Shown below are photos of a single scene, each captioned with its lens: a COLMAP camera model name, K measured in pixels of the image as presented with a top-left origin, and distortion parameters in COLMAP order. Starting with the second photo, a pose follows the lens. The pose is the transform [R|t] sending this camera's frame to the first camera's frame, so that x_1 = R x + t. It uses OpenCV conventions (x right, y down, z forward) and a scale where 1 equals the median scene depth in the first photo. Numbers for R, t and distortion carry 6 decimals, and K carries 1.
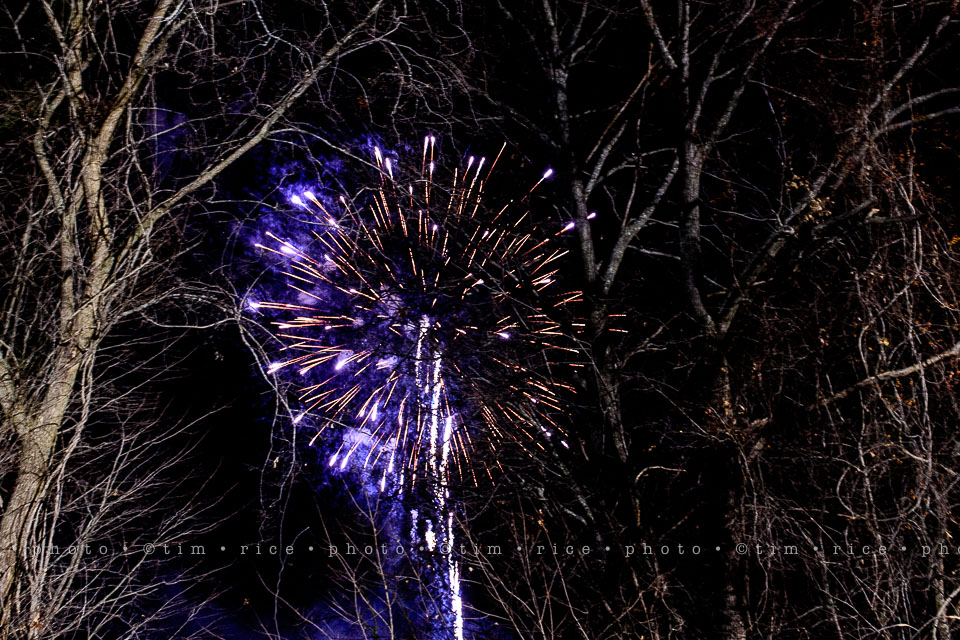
lens RADIAL K [[821.8, 0, 466.2], [0, 821.8, 259.2], [0, 0, 1]] dist [-0.051554, -0.001196]
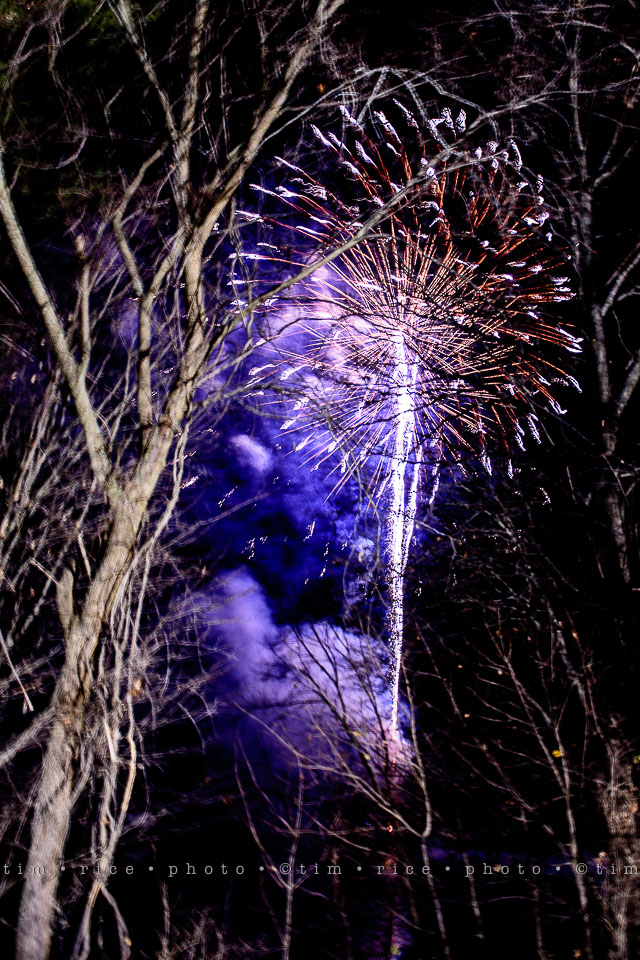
lens RADIAL K [[804.7, 0, 393.9], [0, 804.7, 375.4], [0, 0, 1]] dist [-0.051241, -0.000067]
pose [[0.995466, 0.090884, -0.028078, -0.161298], [-0.090472, 0.995777, 0.015593, 0.000235], [0.029376, -0.012982, 0.999484, -0.013363]]
